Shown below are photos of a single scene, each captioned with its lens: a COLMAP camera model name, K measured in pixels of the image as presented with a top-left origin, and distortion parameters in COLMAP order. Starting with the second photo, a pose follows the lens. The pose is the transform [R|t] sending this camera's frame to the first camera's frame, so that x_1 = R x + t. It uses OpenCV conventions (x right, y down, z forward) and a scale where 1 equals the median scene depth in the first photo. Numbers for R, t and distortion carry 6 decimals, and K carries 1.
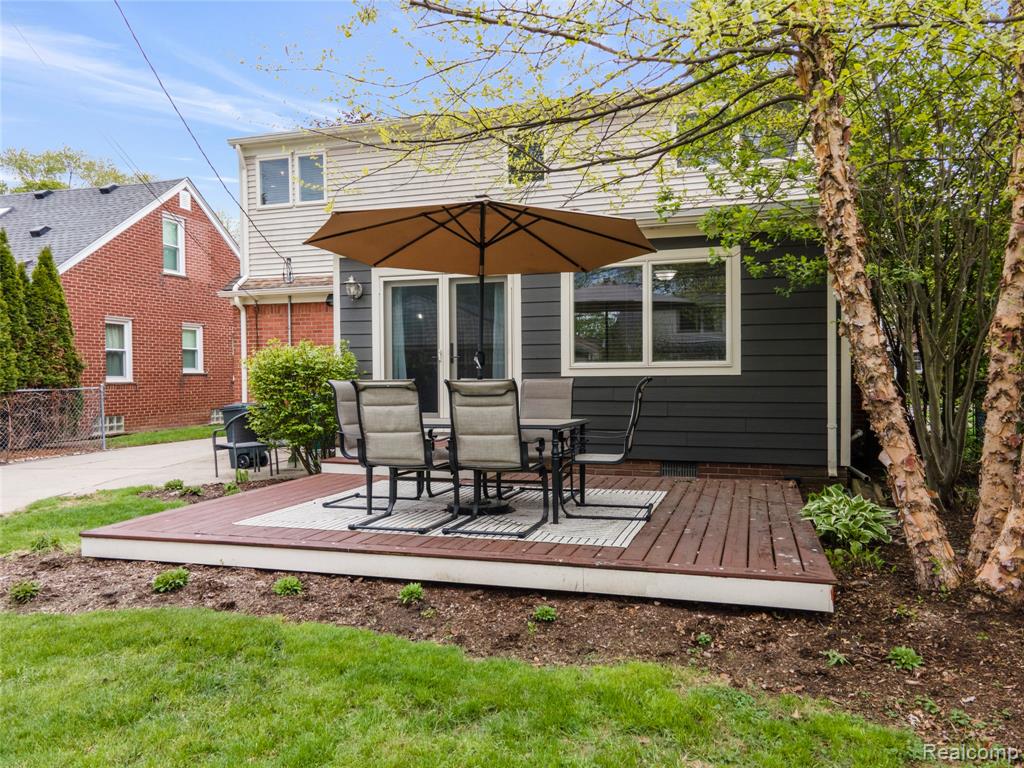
lens RADIAL K [[740.0, 0, 513.6], [0, 740.0, 387.5], [0, 0, 1]] dist [0.025874, 0.026364]
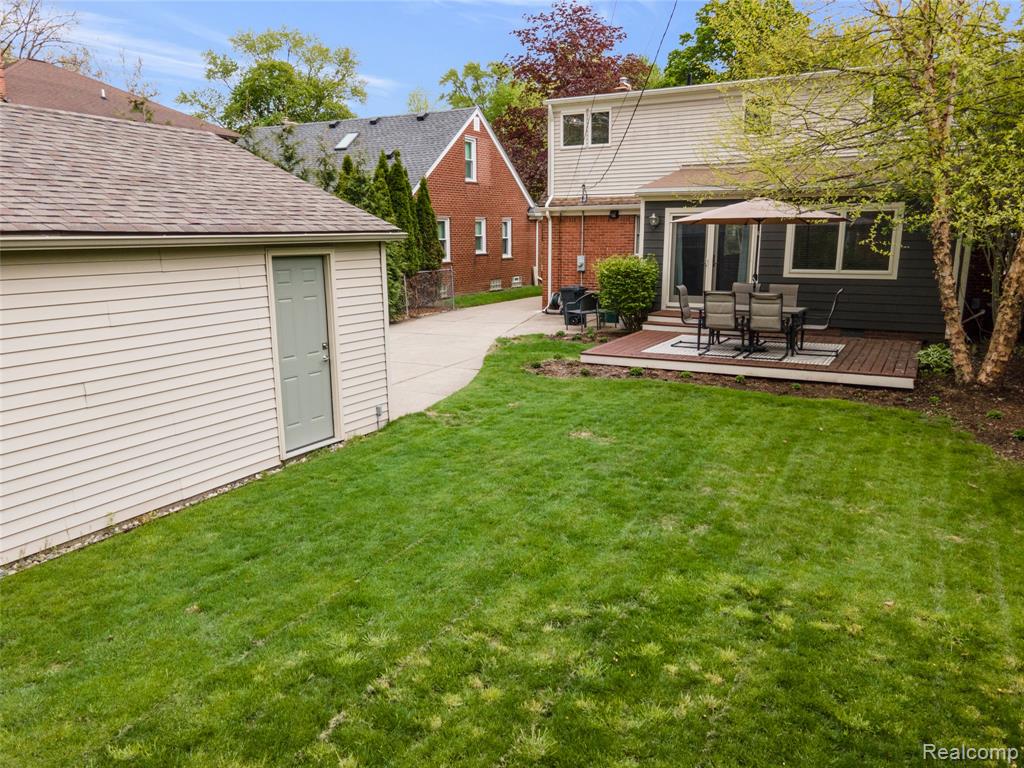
lens RADIAL K [[740.0, 0, 513.4], [0, 740.0, 394.8], [0, 0, 1]] dist [0.025874, 0.026364]
pose [[0.980791, 0.045132, -0.189769, -0.222578], [-0.005725, 0.979106, 0.203269, -0.101195], [0.194978, -0.198278, 0.960557, -0.881708]]
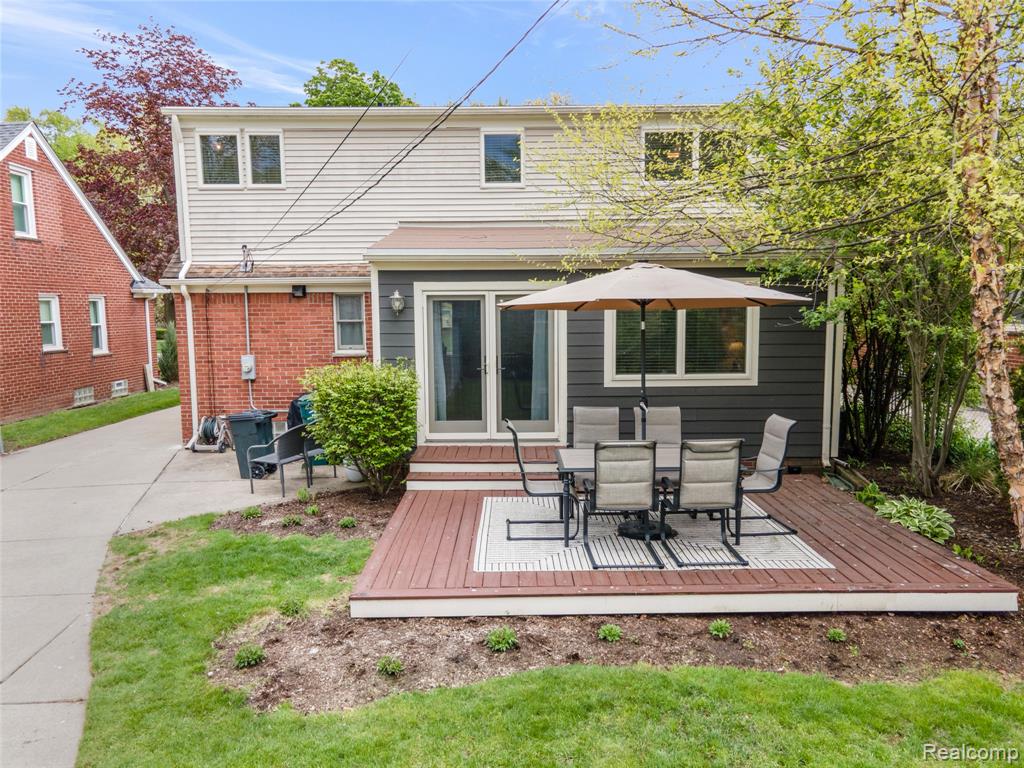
lens RADIAL K [[740.0, 0, 508.7], [0, 740.0, 386.5], [0, 0, 1]] dist [0.025874, 0.026364]
pose [[0.951456, -0.034914, 0.305797, -0.448079], [0.006770, 0.995679, 0.092619, -0.129718], [-0.307709, -0.086053, 0.947581, -0.020074]]
